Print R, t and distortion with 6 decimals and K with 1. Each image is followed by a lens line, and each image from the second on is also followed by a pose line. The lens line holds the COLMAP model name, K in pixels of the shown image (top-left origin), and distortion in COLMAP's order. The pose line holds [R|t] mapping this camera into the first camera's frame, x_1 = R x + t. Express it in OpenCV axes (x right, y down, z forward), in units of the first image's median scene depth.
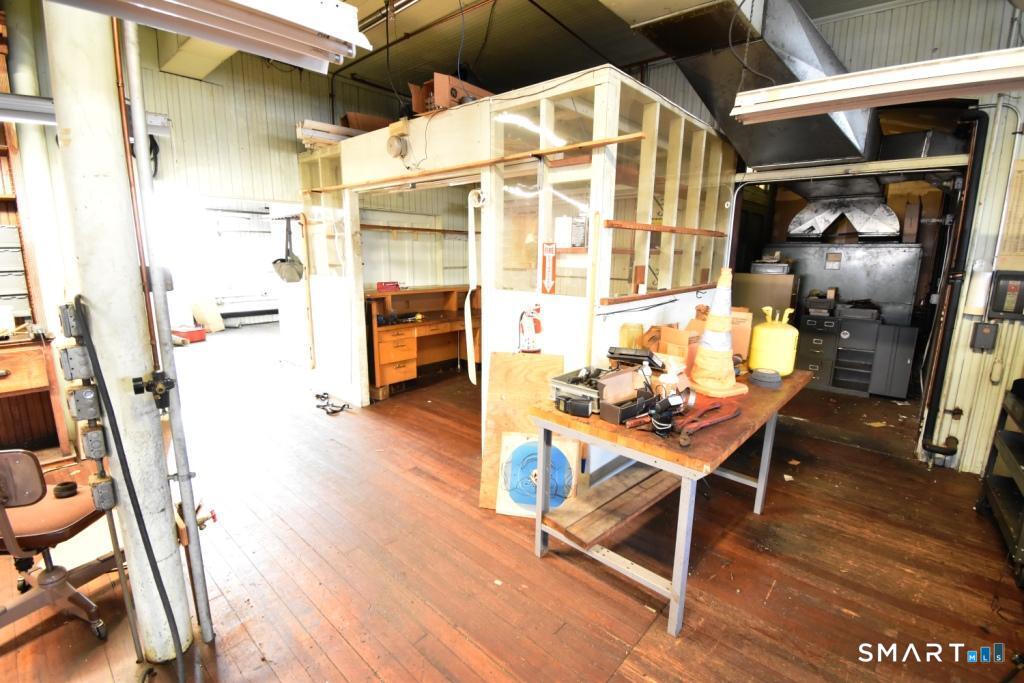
lens RADIAL K [[455.1, 0, 514.0], [0, 455.1, 339.5], [0, 0, 1]] dist [0.005202, -0.002416]
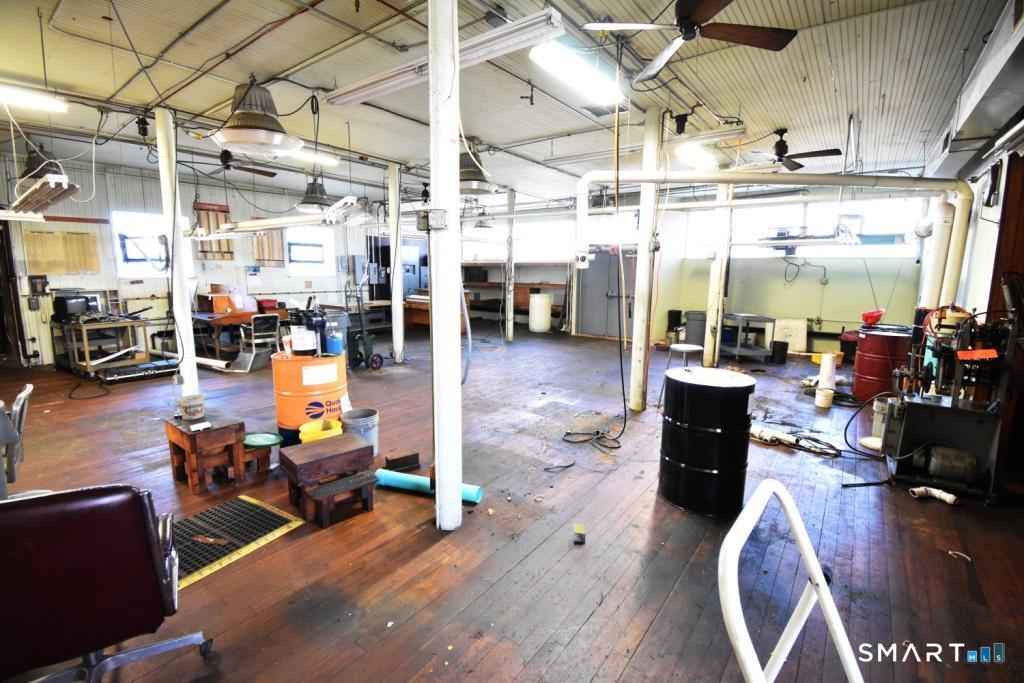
lens RADIAL K [[455.1, 0, 521.9], [0, 455.1, 339.0], [0, 0, 1]] dist [0.005202, -0.002416]
pose [[-0.074045, -0.158495, 0.984579, -1.044802], [0.177099, 0.969507, 0.169388, 0.149130], [-0.981404, 0.186910, -0.043718, -0.929478]]
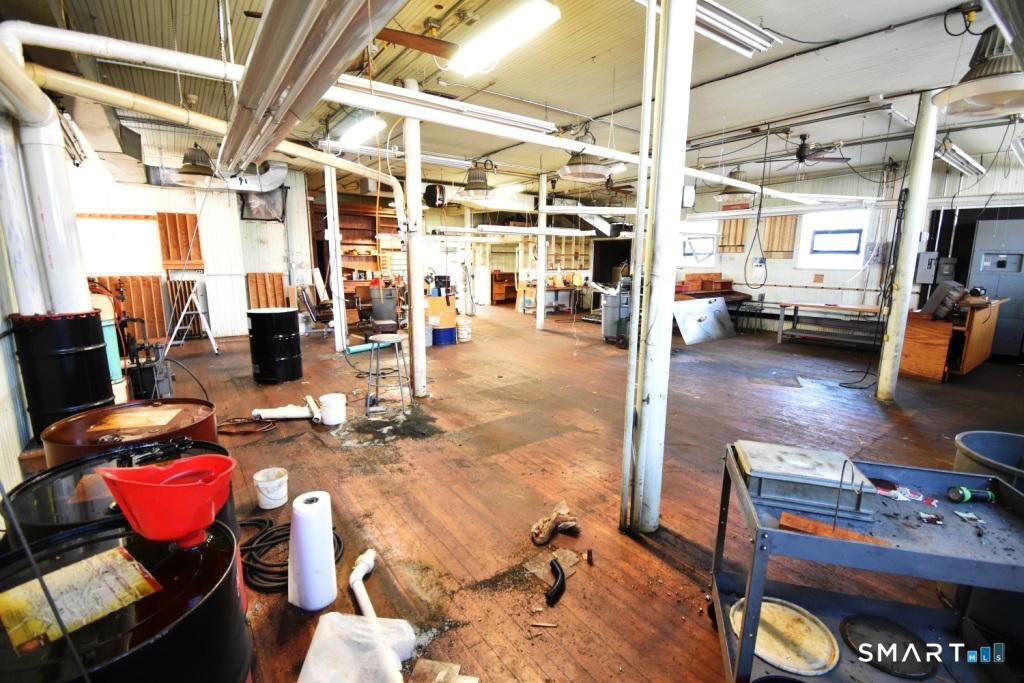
lens RADIAL K [[455.1, 0, 511.6], [0, 455.1, 340.2], [0, 0, 1]] dist [0.005202, -0.002416]
pose [[0.976964, 0.036848, -0.210198, 0.576442], [-0.040197, 0.999123, -0.011685, 0.451560], [0.209583, 0.019865, 0.977589, -2.356975]]
